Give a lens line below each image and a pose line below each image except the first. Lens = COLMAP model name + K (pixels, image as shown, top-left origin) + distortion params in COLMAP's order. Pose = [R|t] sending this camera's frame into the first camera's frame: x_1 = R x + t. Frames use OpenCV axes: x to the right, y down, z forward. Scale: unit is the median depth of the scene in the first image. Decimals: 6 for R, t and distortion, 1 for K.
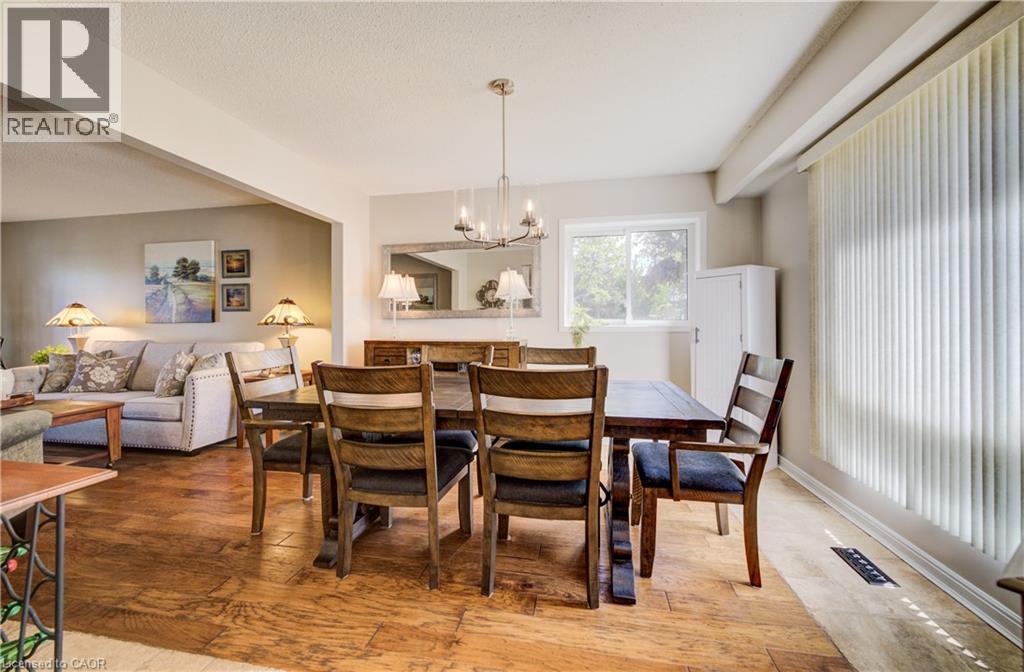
lens RADIAL K [[430.7, 0, 497.7], [0, 430.7, 319.9], [0, 0, 1]] dist [-0.000448, 0.000306]
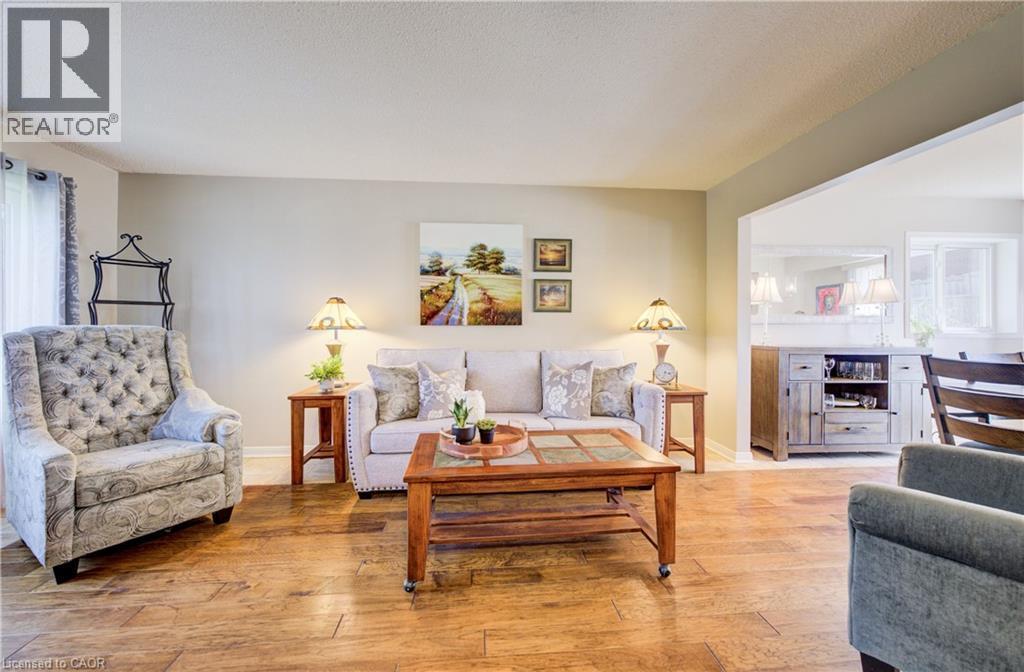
lens RADIAL K [[431.7, 0, 514.7], [0, 431.7, 326.1], [0, 0, 1]] dist [-0.000755, 0.000070]
pose [[0.958769, 0.010623, 0.283987, -0.904780], [-0.011194, 0.999937, 0.000388, 0.006449], [-0.283965, -0.003551, 0.958828, 0.221141]]
